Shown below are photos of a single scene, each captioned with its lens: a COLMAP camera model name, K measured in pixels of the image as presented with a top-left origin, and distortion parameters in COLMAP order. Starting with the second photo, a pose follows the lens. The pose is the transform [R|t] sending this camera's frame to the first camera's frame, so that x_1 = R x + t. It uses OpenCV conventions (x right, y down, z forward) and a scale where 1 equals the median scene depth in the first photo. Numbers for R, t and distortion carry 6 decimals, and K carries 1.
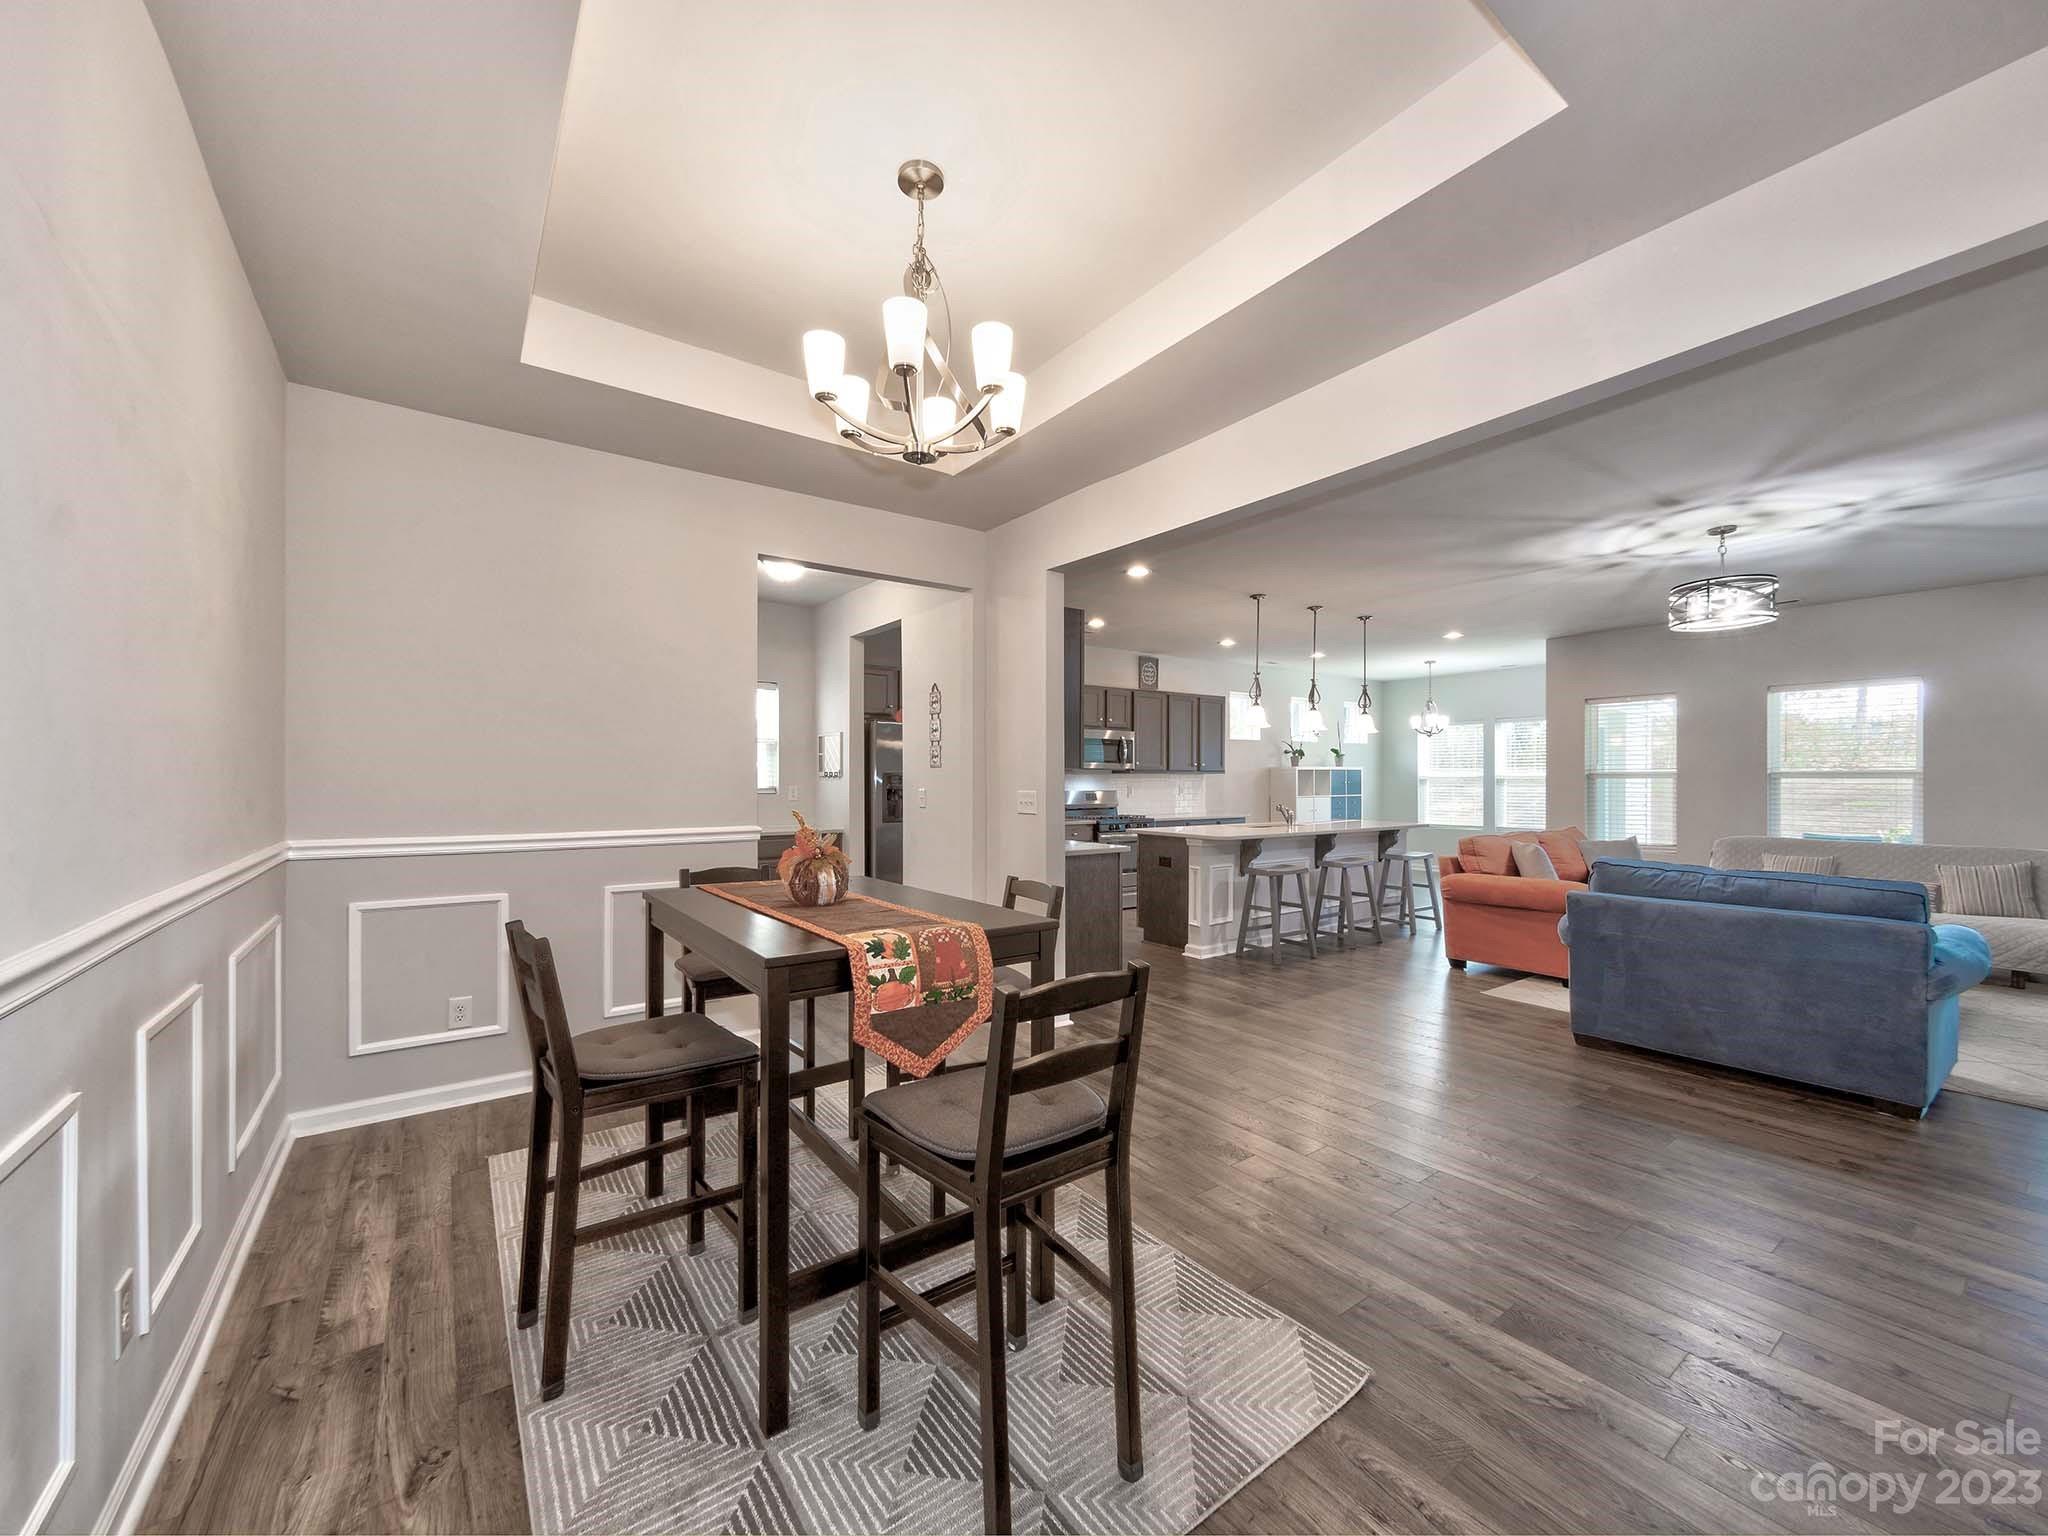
lens RADIAL K [[803.2, 0, 1028.9], [0, 803.2, 786.6], [0, 0, 1]] dist [0.000844, 0.001110]
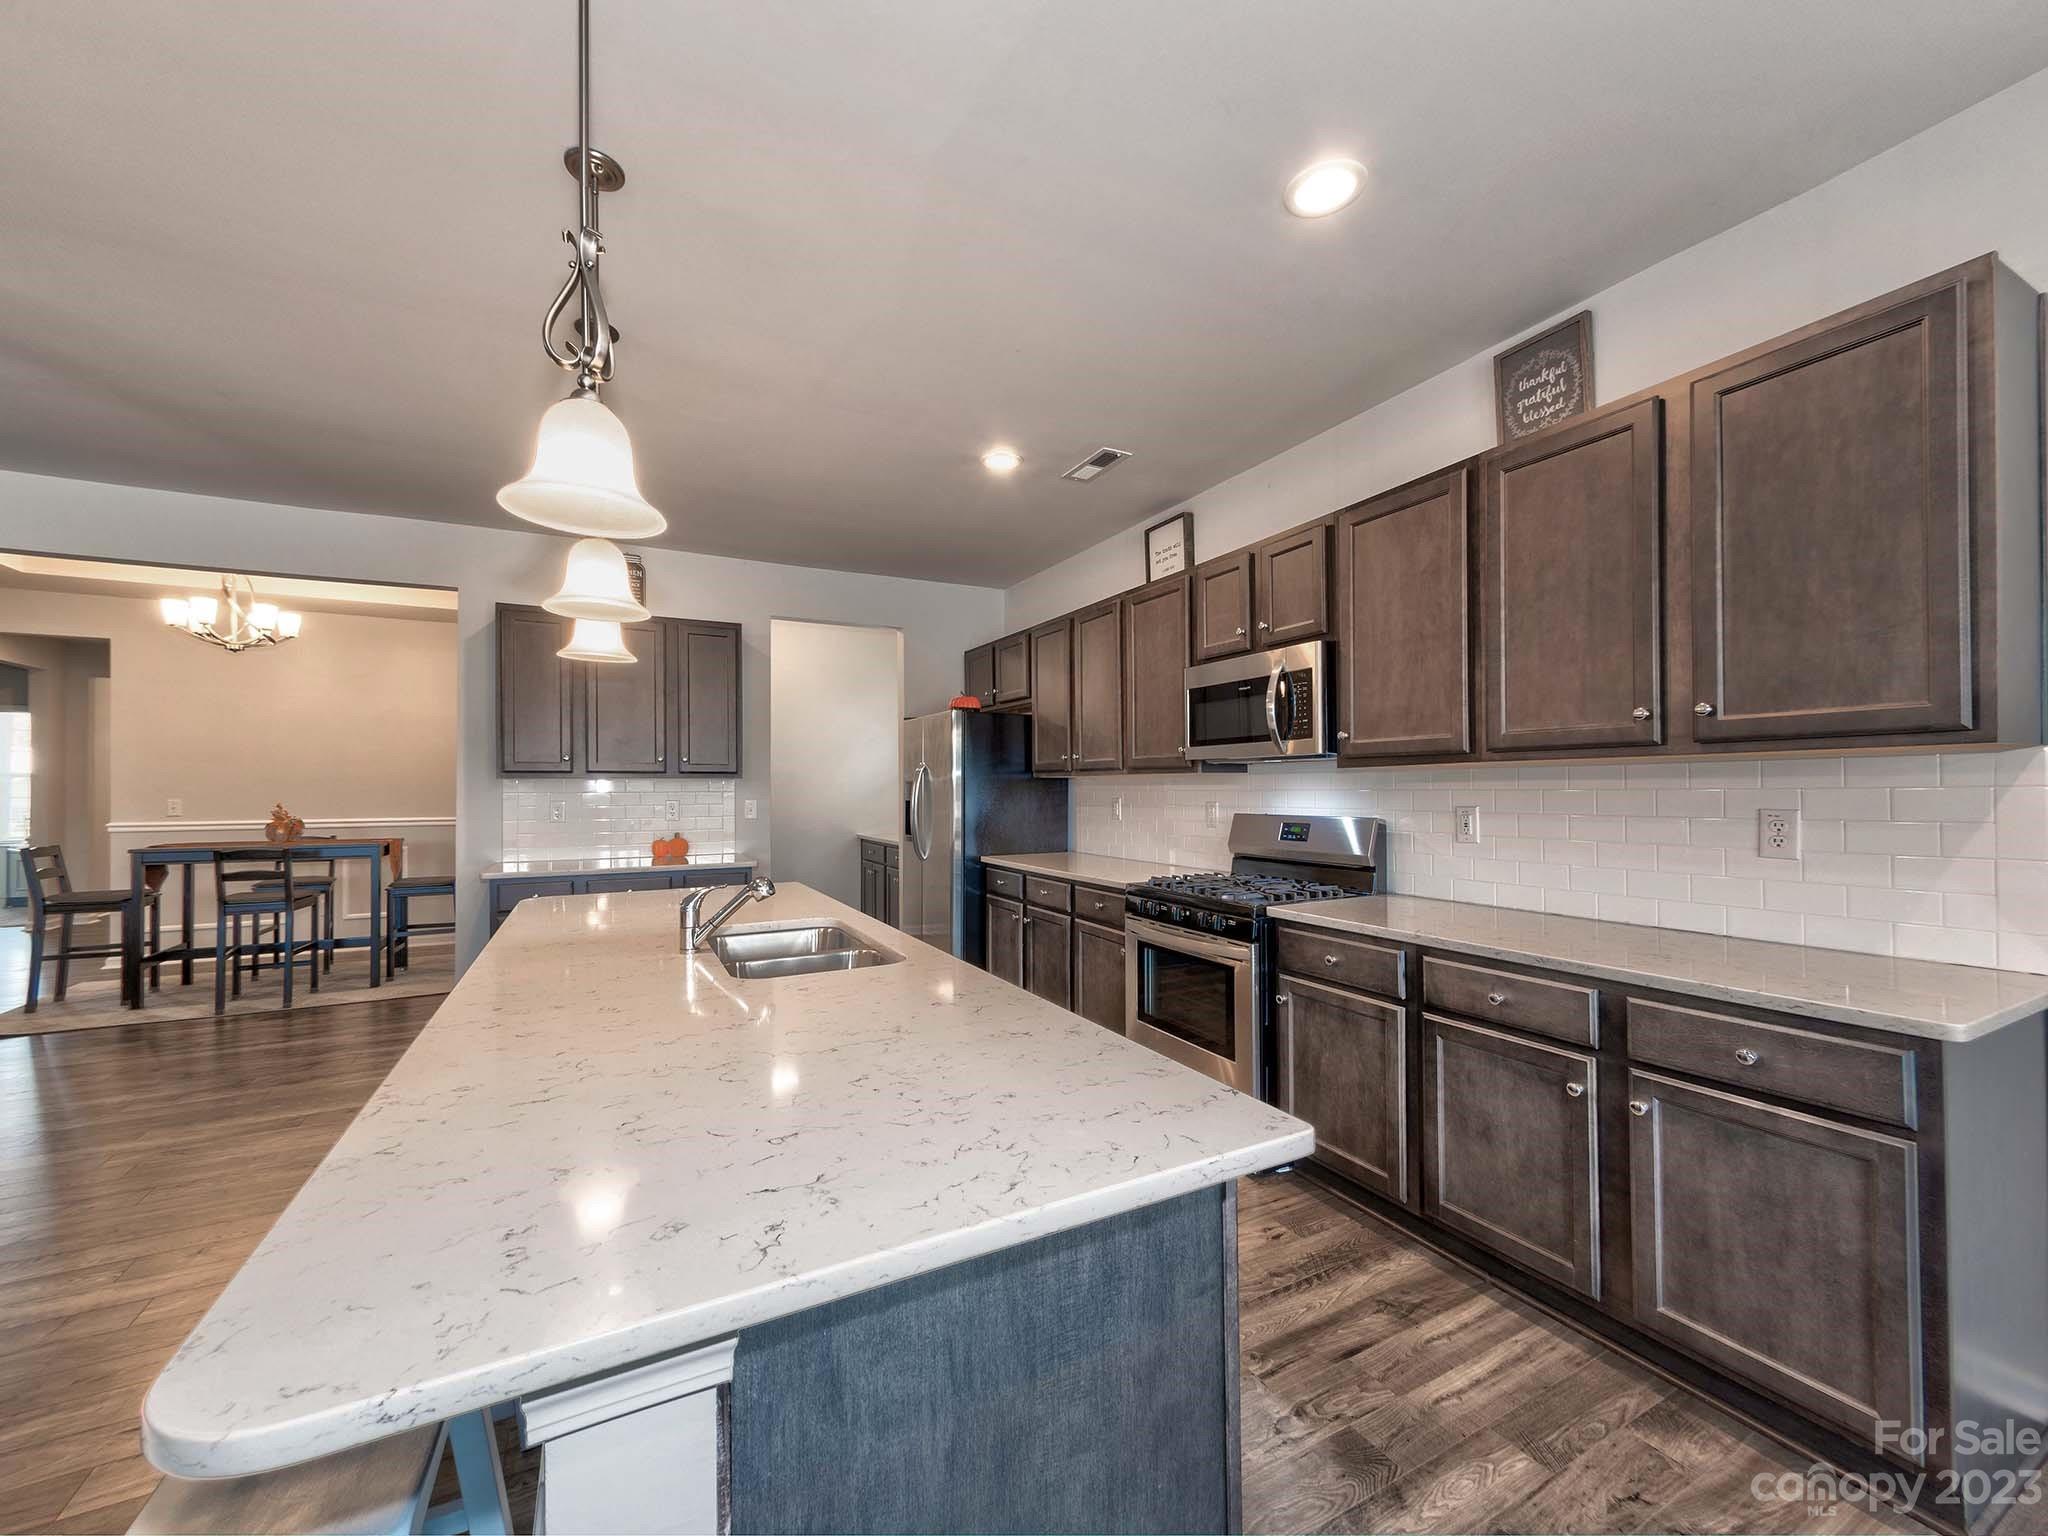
lens RADIAL K [[803.2, 0, 1027.6], [0, 803.2, 784.6], [0, 0, 1]] dist [0.000844, 0.001110]
pose [[-0.140332, -0.004154, -0.990096, 0.488493], [-0.002676, 0.999989, -0.003817, -0.007350], [0.990101, 0.002114, -0.140342, 0.952634]]
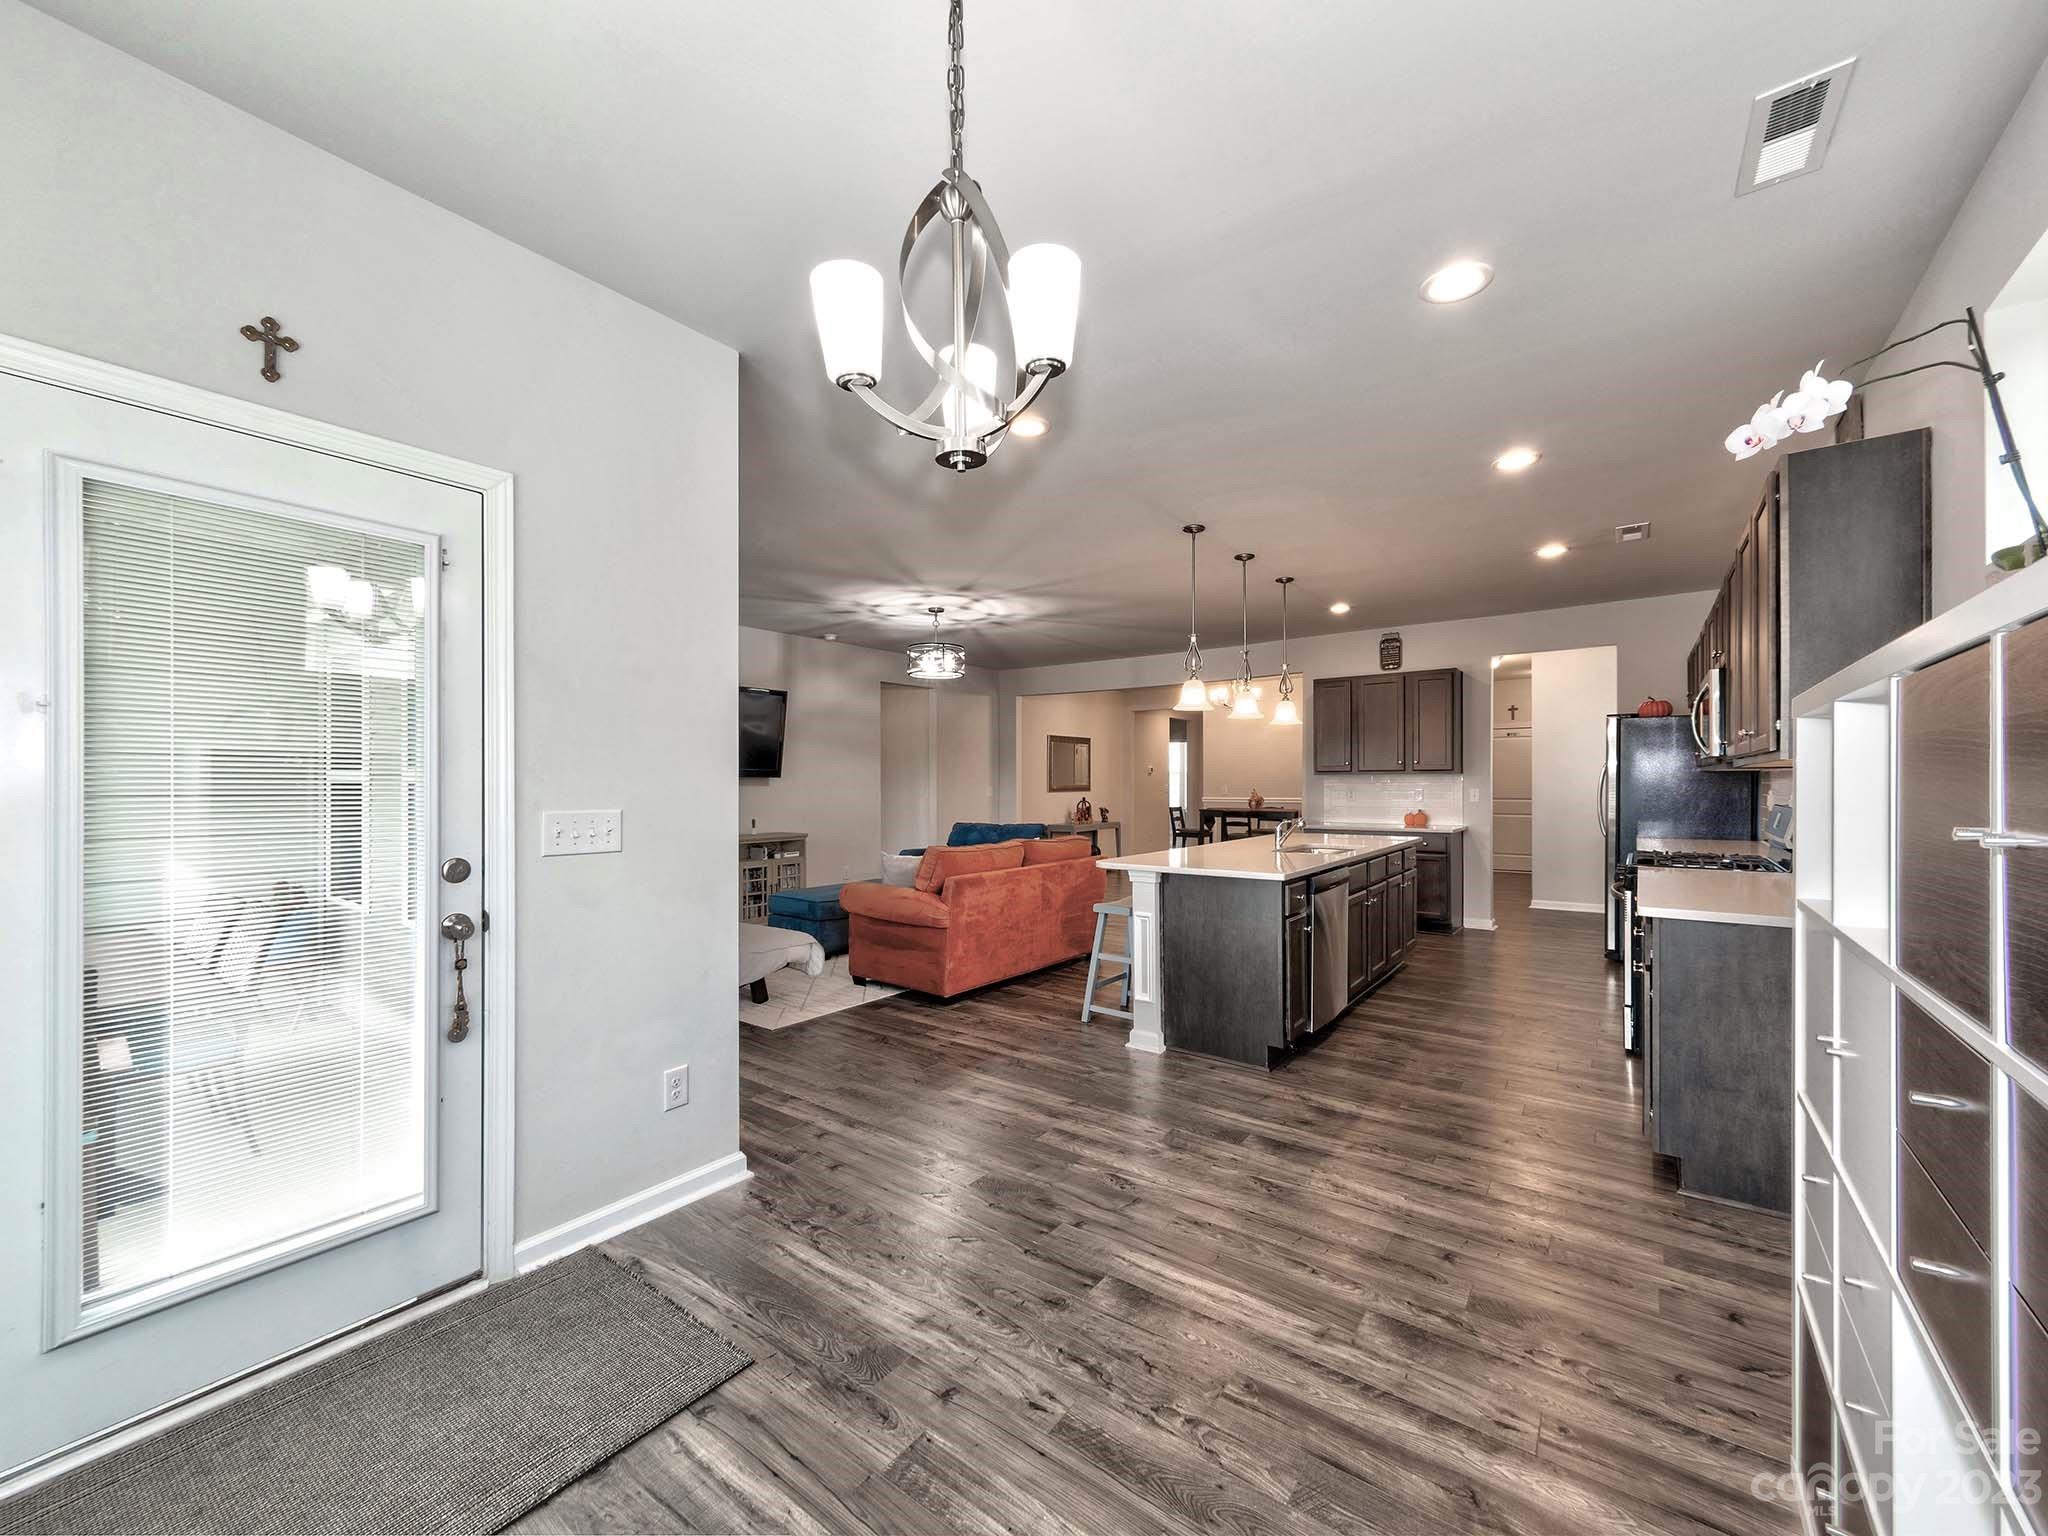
lens RADIAL K [[803.2, 0, 1025.8], [0, 803.2, 785.2], [0, 0, 1]] dist [0.000844, 0.001110]
pose [[-0.956301, 0.004085, -0.292356, 0.624410], [0.001080, 0.999945, 0.010439, -0.011184], [0.292382, 0.009667, -0.956253, 1.339818]]
